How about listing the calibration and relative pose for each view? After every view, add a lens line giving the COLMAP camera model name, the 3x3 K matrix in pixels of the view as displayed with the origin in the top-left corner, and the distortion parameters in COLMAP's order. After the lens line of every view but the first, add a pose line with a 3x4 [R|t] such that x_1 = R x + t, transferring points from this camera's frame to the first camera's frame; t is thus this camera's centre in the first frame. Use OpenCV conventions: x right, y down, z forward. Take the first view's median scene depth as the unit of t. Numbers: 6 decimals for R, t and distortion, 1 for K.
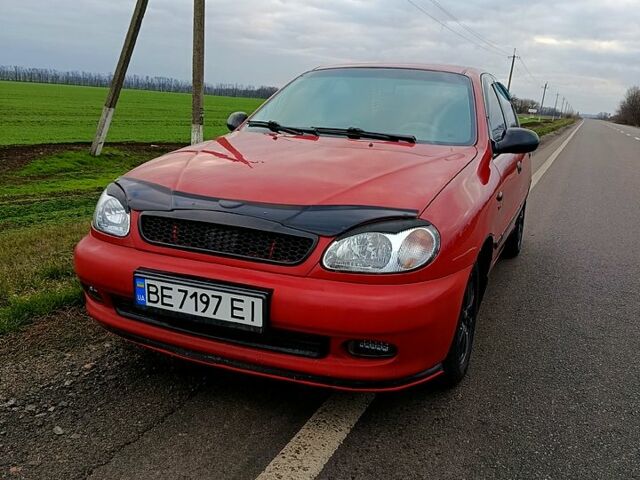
lens RADIAL K [[589.8, 0, 320.0], [0, 589.8, 240.0], [0, 0, 1]] dist [0.136711, -0.305890]
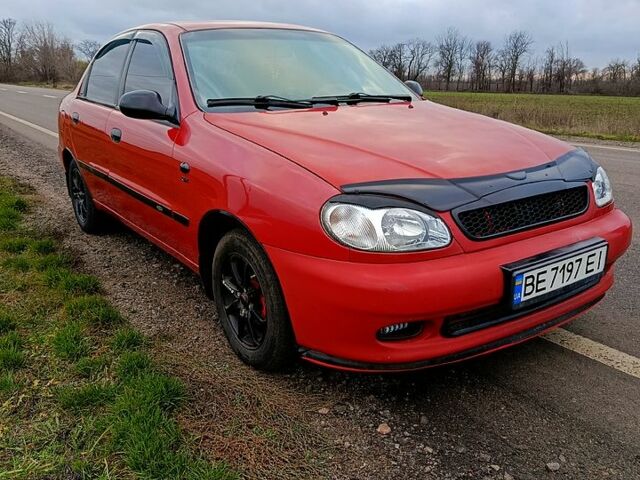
lens RADIAL K [[589.8, 0, 320.0], [0, 589.8, 240.0], [0, 0, 1]] dist [0.136711, -0.305890]
pose [[0.529396, -0.291991, 0.796543, -1.175927], [0.231628, 0.952980, 0.195393, -0.234767], [-0.816143, 0.081061, 0.572137, 0.730613]]
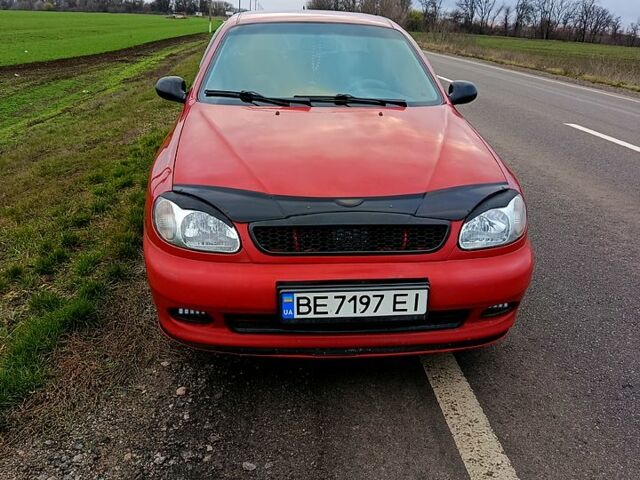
lens RADIAL K [[589.8, 0, 320.0], [0, 589.8, 240.0], [0, 0, 1]] dist [0.136711, -0.305890]
pose [[0.884416, -0.192573, 0.425117, -0.655583], [0.127476, 0.975941, 0.176889, -0.187903], [-0.448953, -0.102251, 0.887686, 0.125585]]
